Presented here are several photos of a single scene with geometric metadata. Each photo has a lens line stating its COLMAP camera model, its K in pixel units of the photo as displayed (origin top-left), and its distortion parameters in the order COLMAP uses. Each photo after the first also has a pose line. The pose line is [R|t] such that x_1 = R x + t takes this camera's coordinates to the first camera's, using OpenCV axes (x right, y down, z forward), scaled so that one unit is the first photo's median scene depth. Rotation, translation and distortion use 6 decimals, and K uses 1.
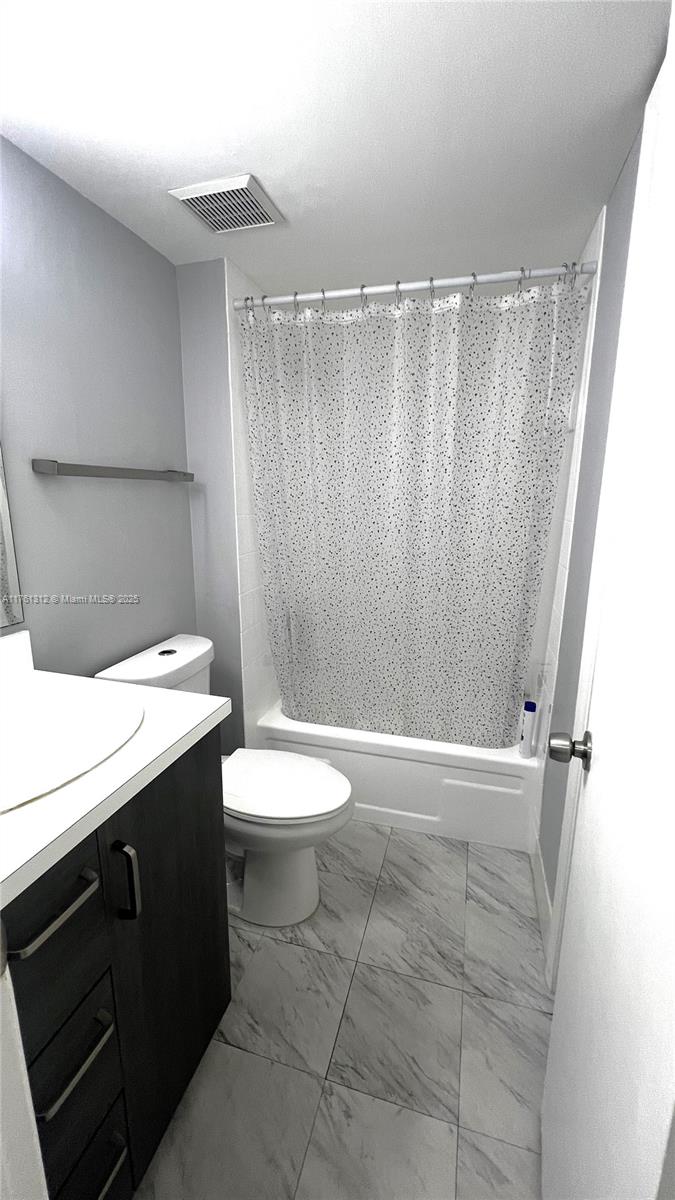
lens RADIAL K [[479.3, 0, 339.8], [0, 479.3, 598.3], [0, 0, 1]] dist [0.001305, 0.000347]
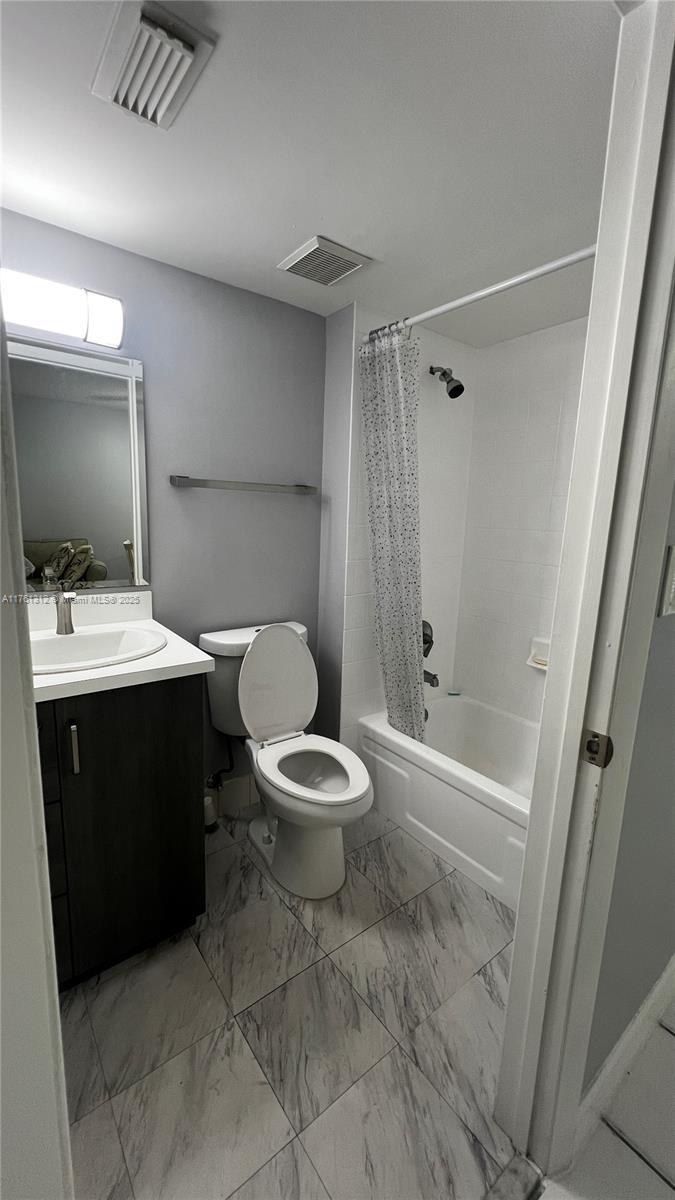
lens RADIAL K [[479.3, 0, 340.1], [0, 479.3, 599.0], [0, 0, 1]] dist [0.001305, 0.000347]
pose [[0.809013, 0.126243, -0.574074, 0.565447], [-0.152189, 0.988347, 0.002872, -0.002329], [0.567747, 0.085044, 0.818798, 0.115525]]
